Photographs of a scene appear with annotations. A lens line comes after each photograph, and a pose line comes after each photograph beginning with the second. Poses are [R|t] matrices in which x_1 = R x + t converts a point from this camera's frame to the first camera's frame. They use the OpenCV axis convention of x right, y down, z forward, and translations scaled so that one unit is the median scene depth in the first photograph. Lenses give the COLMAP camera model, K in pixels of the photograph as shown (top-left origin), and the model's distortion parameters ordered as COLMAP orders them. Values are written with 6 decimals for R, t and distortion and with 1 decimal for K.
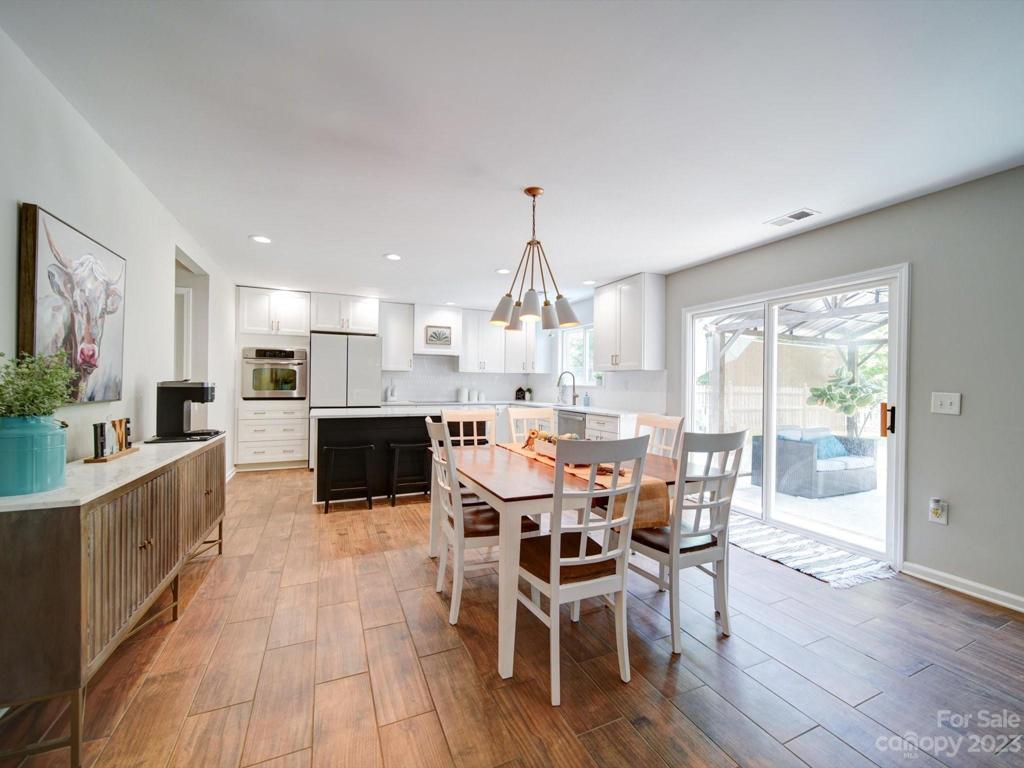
lens RADIAL K [[402.6, 0, 506.1], [0, 402.6, 385.7], [0, 0, 1]] dist [-0.000186, -0.000536]
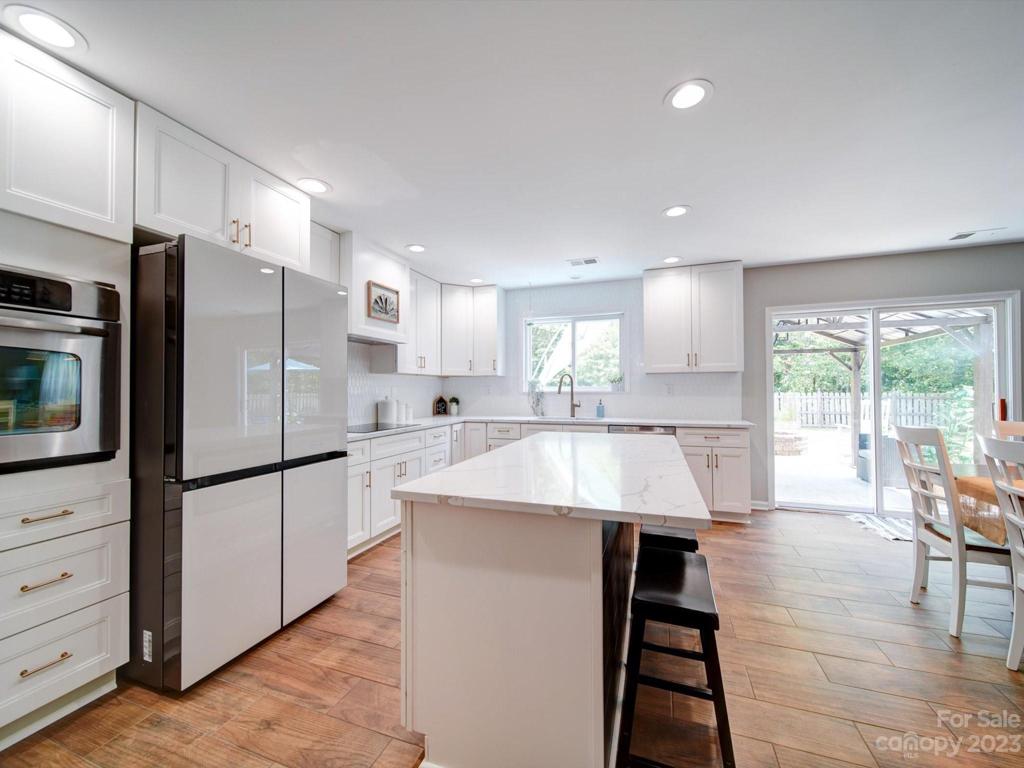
lens RADIAL K [[402.6, 0, 507.1], [0, 402.6, 383.9], [0, 0, 1]] dist [-0.000186, -0.000536]
pose [[0.701205, -0.005940, 0.712935, -0.480951], [0.018956, 0.999767, -0.010314, -0.009934], [-0.712708, 0.020747, 0.701154, 0.563778]]
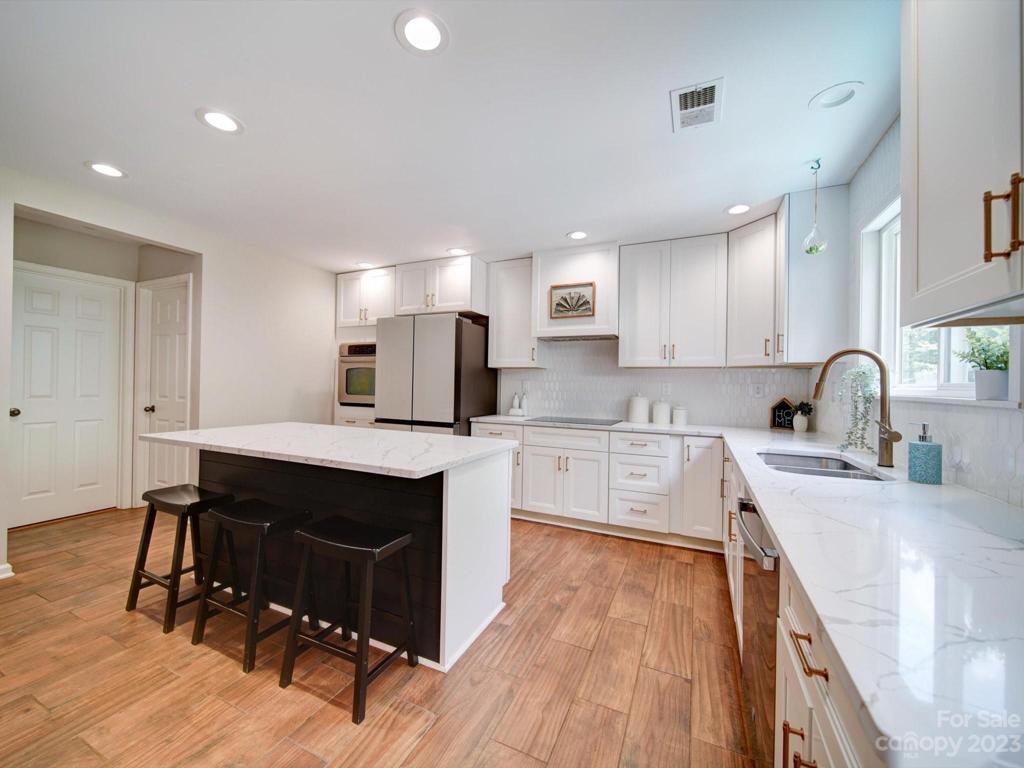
lens RADIAL K [[402.6, 0, 511.5], [0, 402.6, 383.2], [0, 0, 1]] dist [-0.000186, -0.000536]
pose [[0.658814, -0.003169, -0.752299, 0.214153], [-0.013951, 0.999768, -0.016428, -0.001929], [0.752177, 0.021318, 0.658616, 0.635884]]
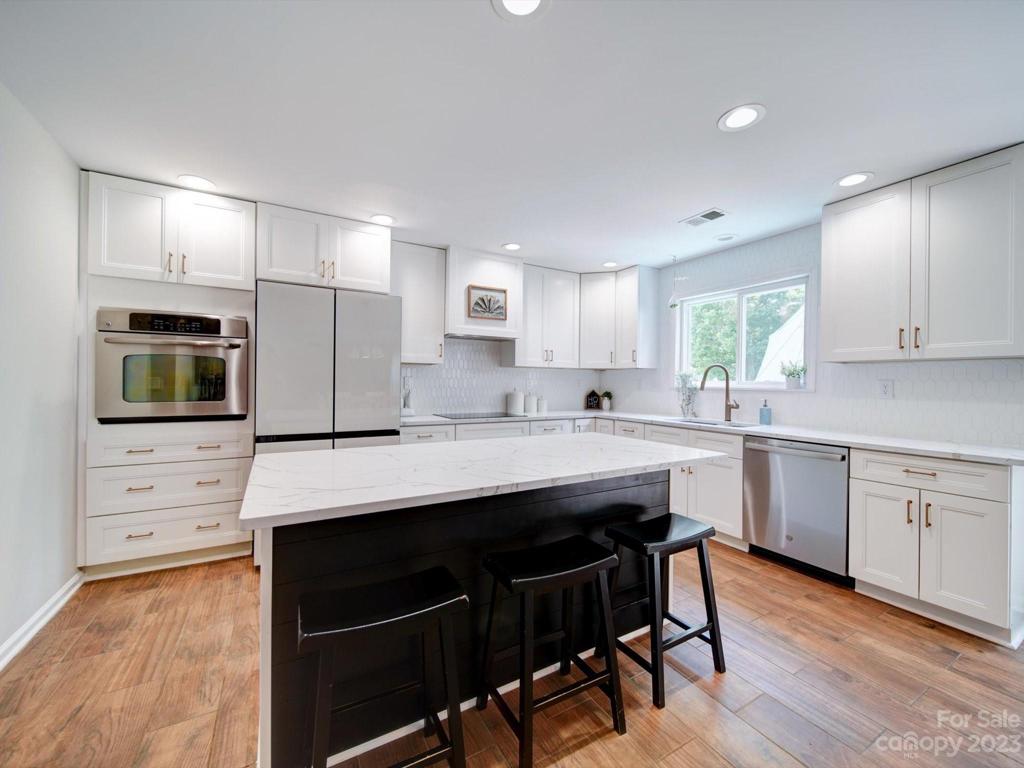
lens RADIAL K [[402.6, 0, 508.4], [0, 402.6, 383.4], [0, 0, 1]] dist [-0.000186, -0.000536]
pose [[0.995481, -0.001952, 0.094938, -0.213795], [0.002245, 0.999993, -0.002987, -0.006437], [-0.094931, 0.003186, 0.995479, 0.454950]]
